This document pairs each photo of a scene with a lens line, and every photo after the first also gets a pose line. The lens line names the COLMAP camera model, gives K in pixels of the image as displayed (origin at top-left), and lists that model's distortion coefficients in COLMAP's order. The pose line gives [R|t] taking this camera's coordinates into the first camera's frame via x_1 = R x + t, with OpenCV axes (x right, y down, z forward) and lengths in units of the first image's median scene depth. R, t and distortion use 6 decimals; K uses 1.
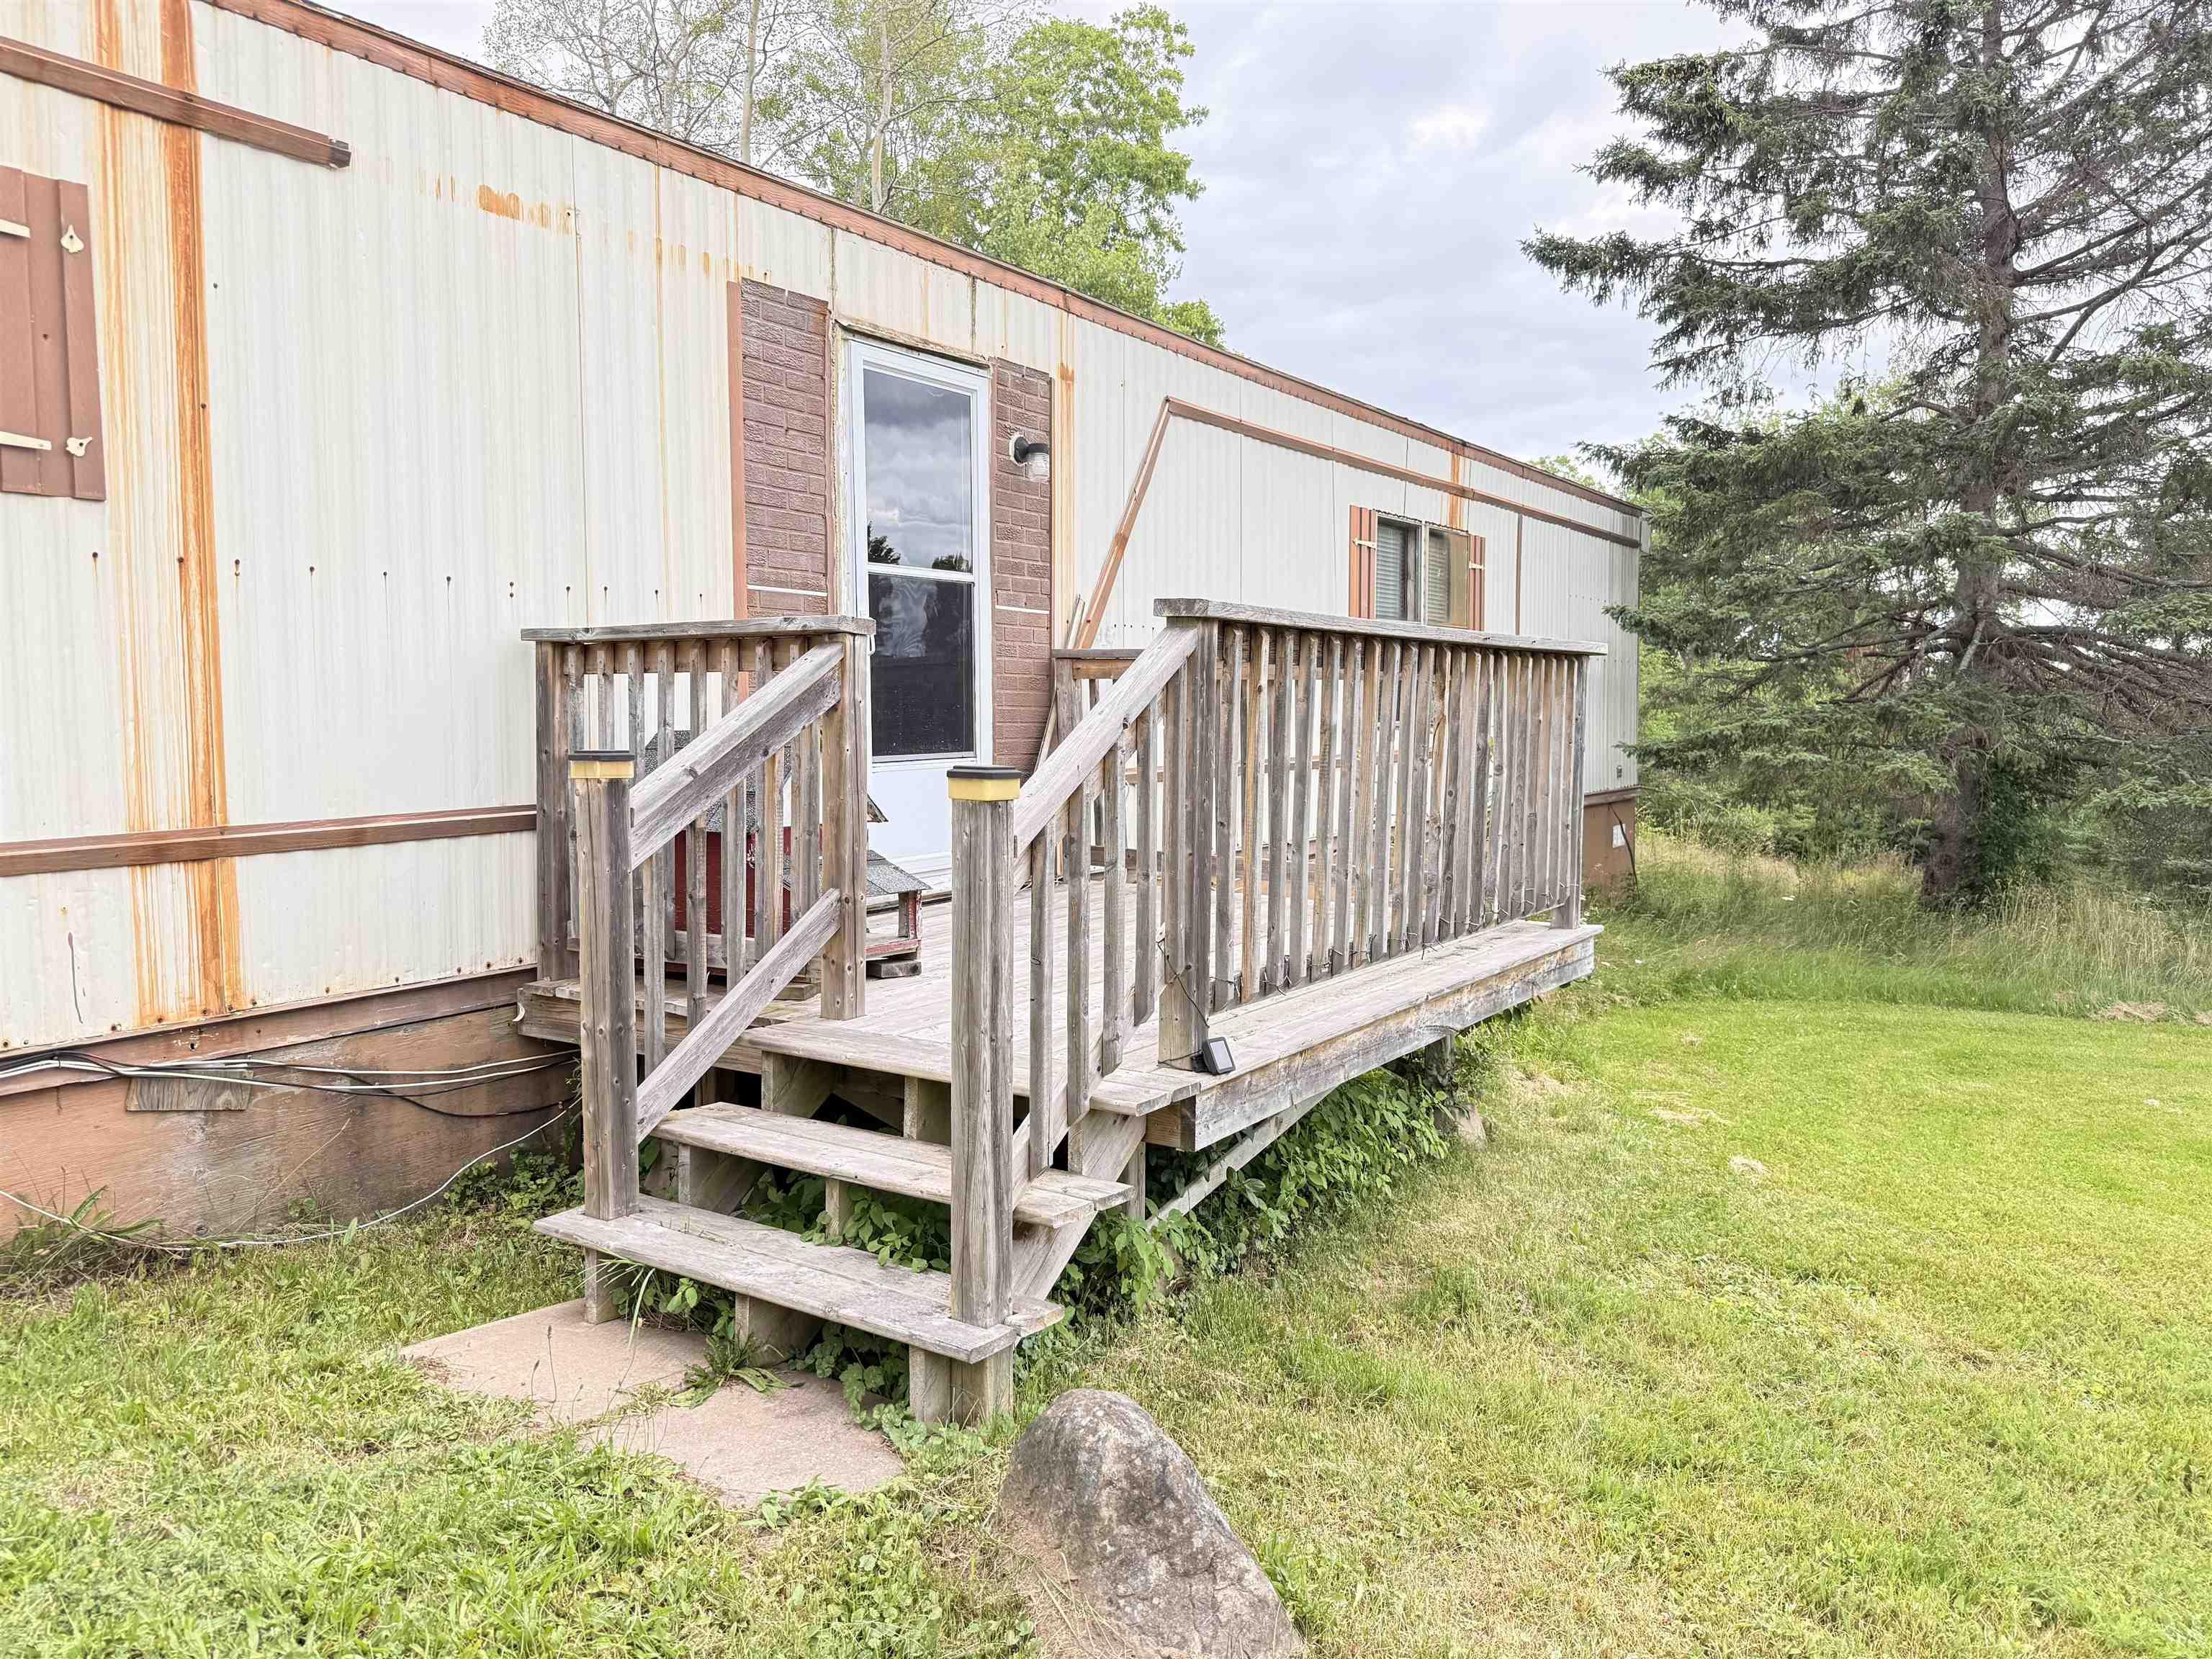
lens RADIAL K [[1595.8, 0, 1133.8], [0, 1595.8, 835.9], [0, 0, 1]] dist [0.019366, -0.000434]
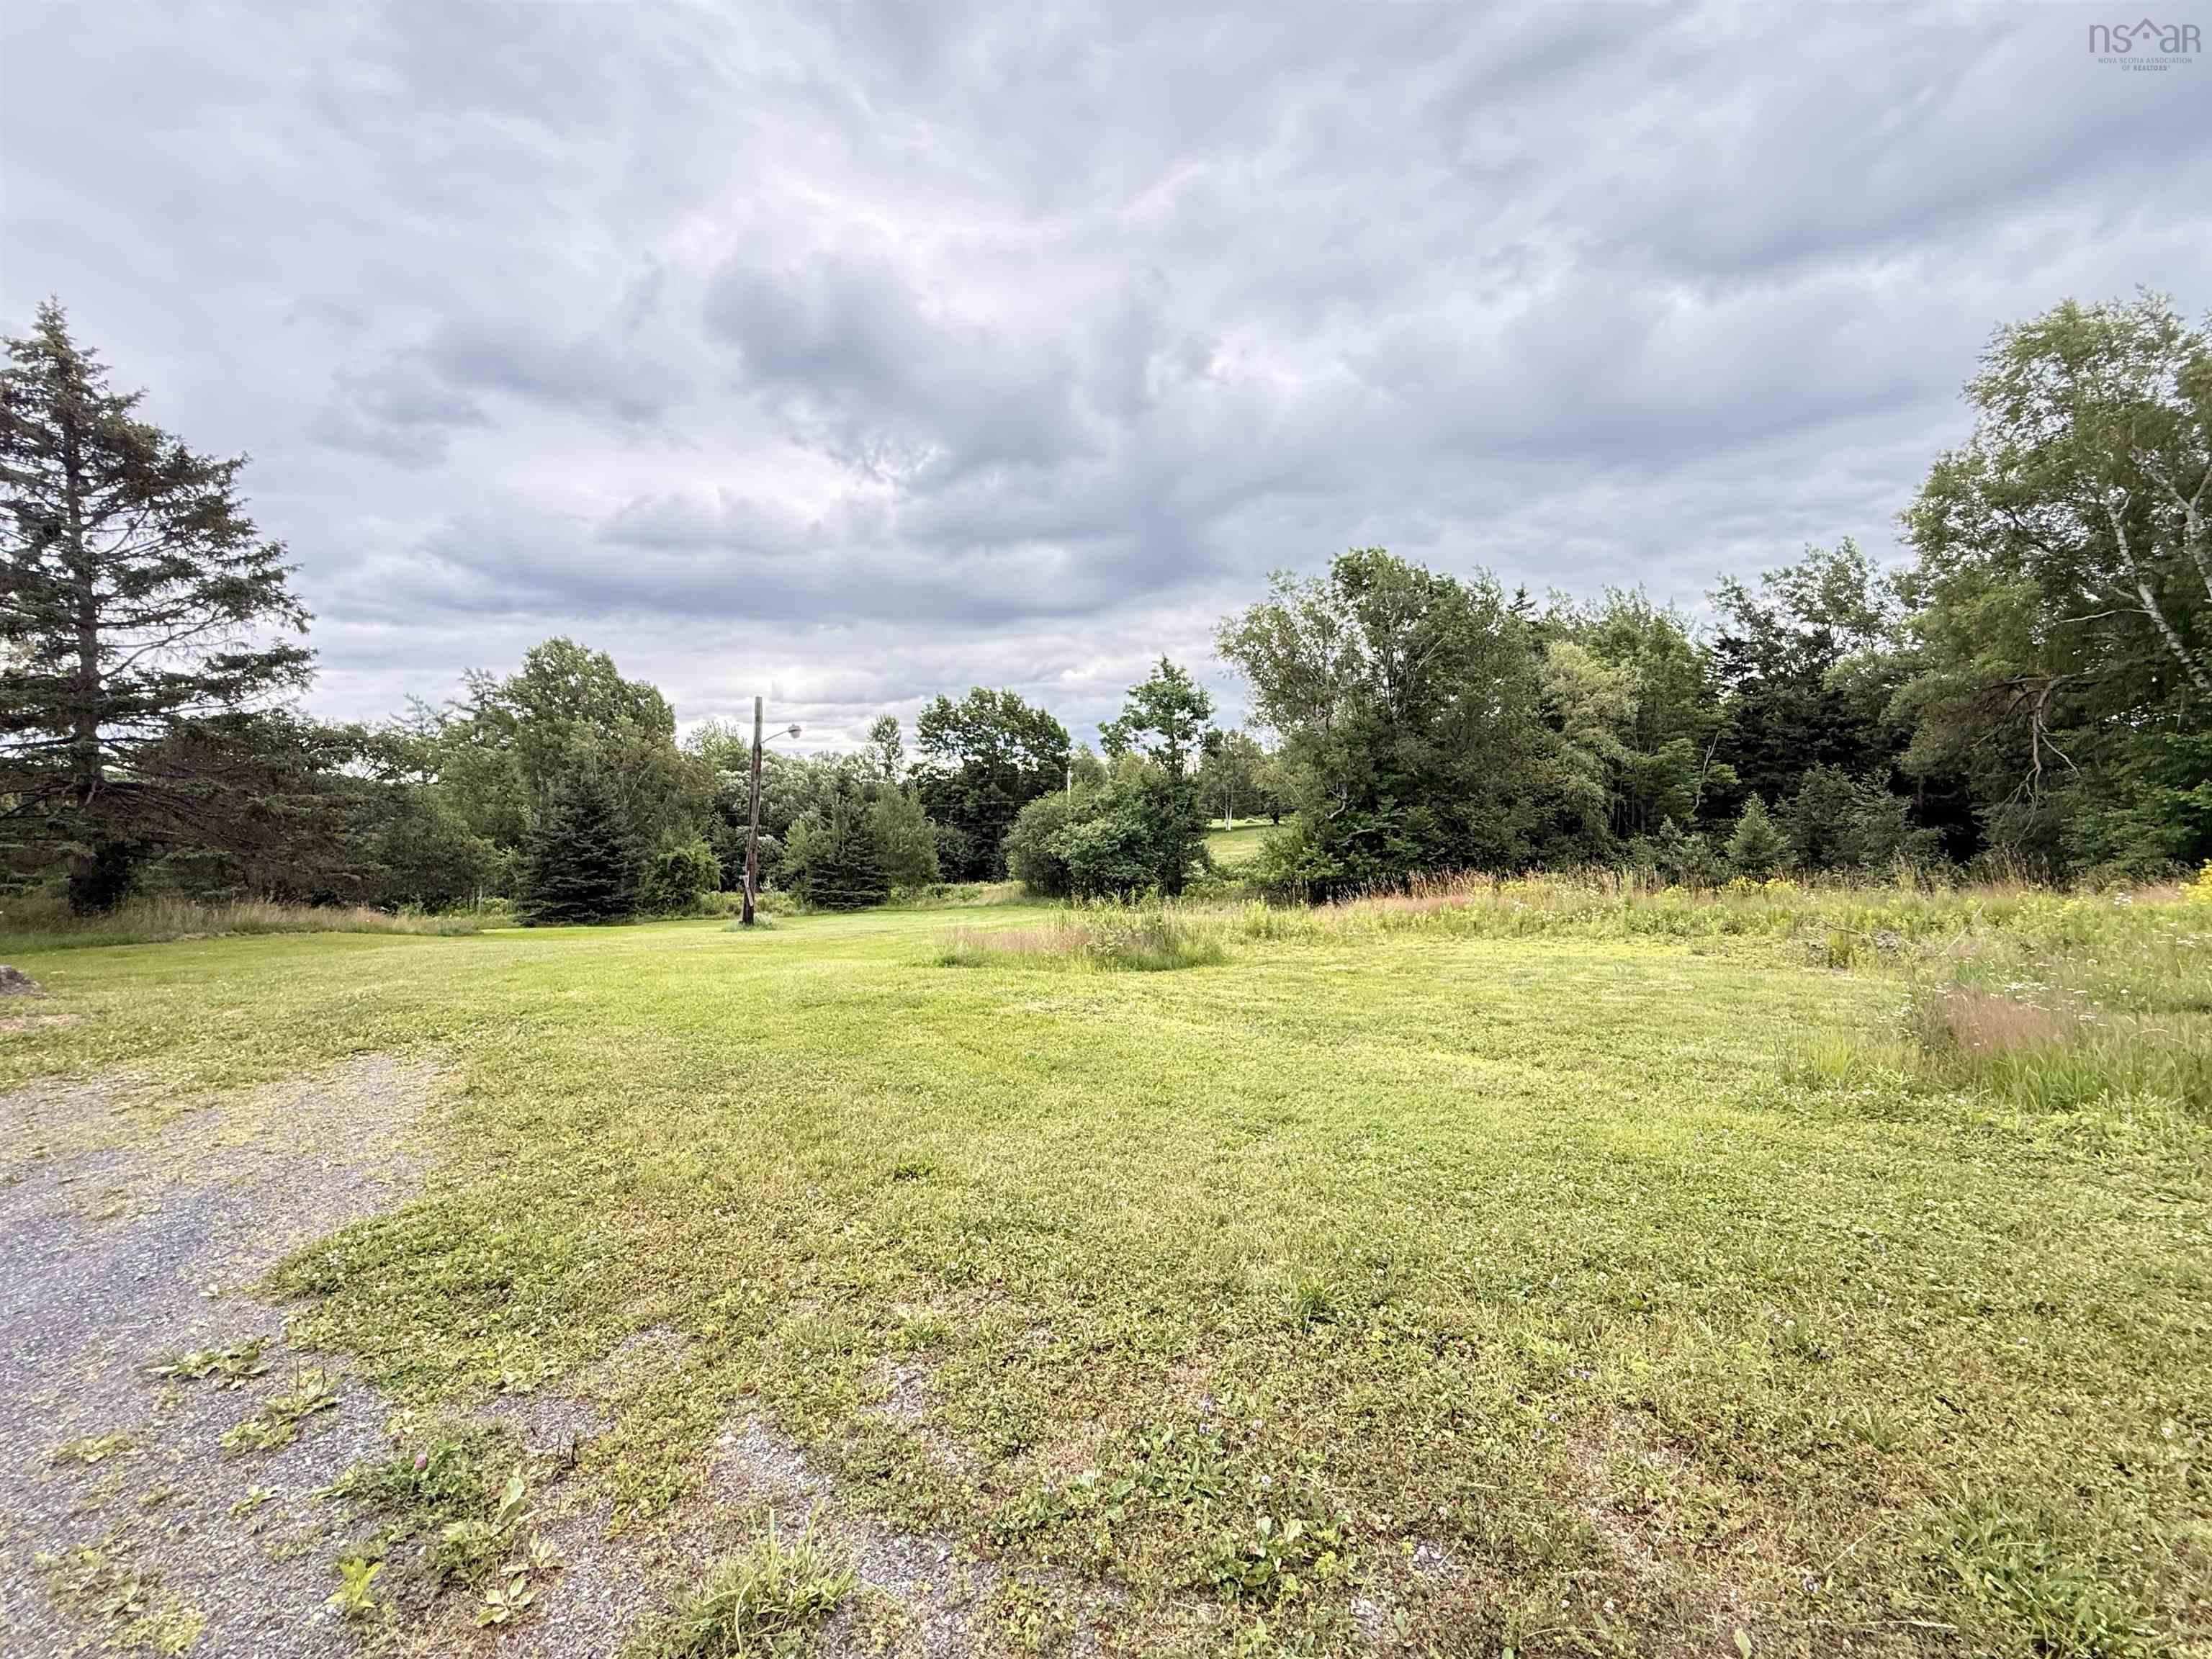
lens RADIAL K [[946.9, 0, 1111.9], [0, 946.9, 833.4], [0, 0, 1]] dist [-0.002721, 0.000452]
pose [[0.227380, -0.032911, 0.973250, -1.165515], [0.073779, 0.997138, 0.016481, 0.057575], [-0.971007, 0.068058, 0.229157, -1.806439]]
